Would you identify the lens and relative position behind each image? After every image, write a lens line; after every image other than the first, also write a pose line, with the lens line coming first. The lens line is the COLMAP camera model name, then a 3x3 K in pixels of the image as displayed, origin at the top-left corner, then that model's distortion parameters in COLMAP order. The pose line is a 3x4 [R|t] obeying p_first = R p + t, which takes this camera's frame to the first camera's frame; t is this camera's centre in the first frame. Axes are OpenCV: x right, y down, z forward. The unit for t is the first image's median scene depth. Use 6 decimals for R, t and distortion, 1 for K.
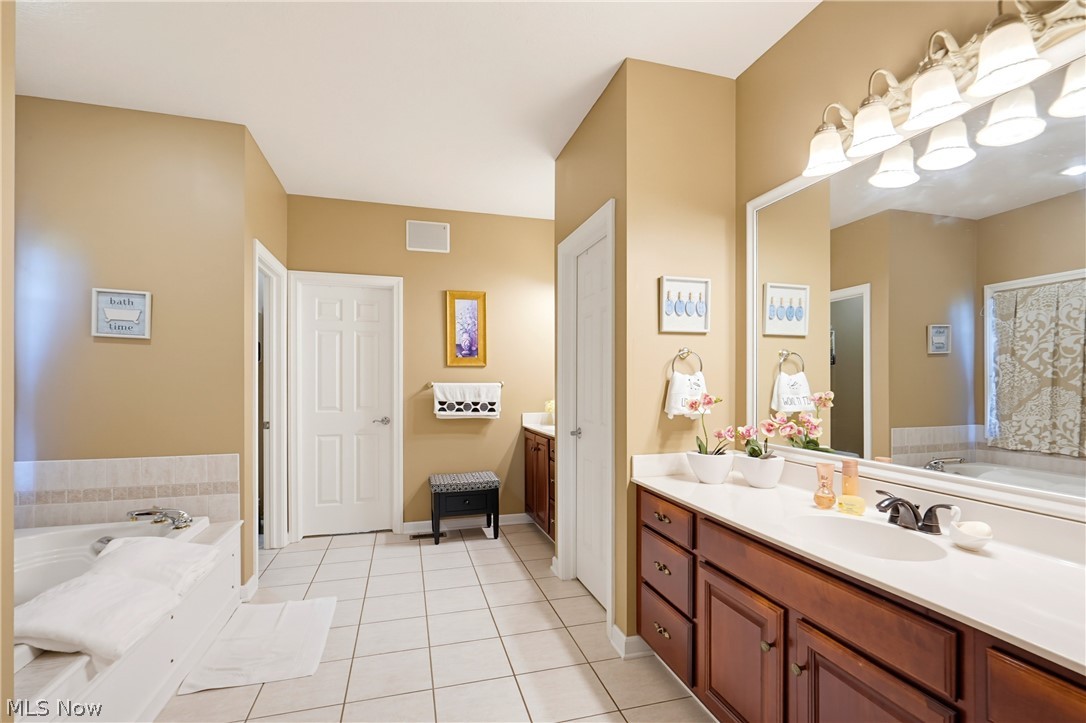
lens RADIAL K [[501.7, 0, 544.3], [0, 501.7, 382.4], [0, 0, 1]] dist [-0.000071, -0.000001]
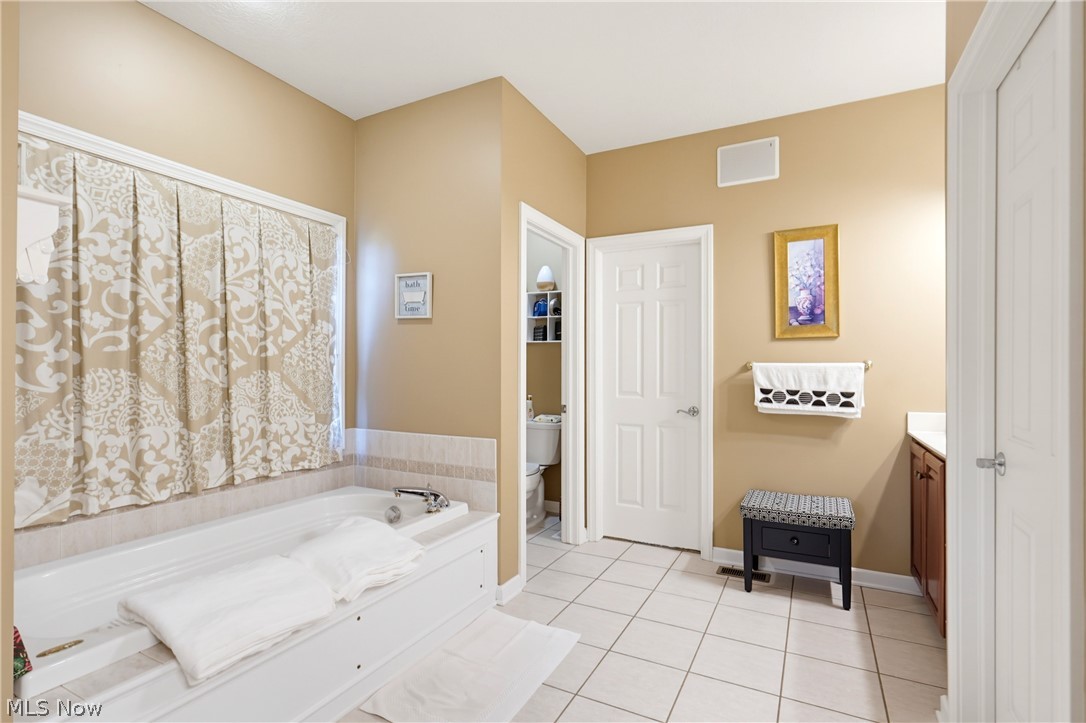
lens RADIAL K [[508.3, 0, 547.9], [0, 508.3, 368.0], [0, 0, 1]] dist [-0.003436, -0.000214]
pose [[0.733739, 0.000757, -0.679431, 0.058544], [-0.001544, 0.999999, -0.000554, 0.009264], [0.679430, 0.001455, 0.733739, 0.266326]]
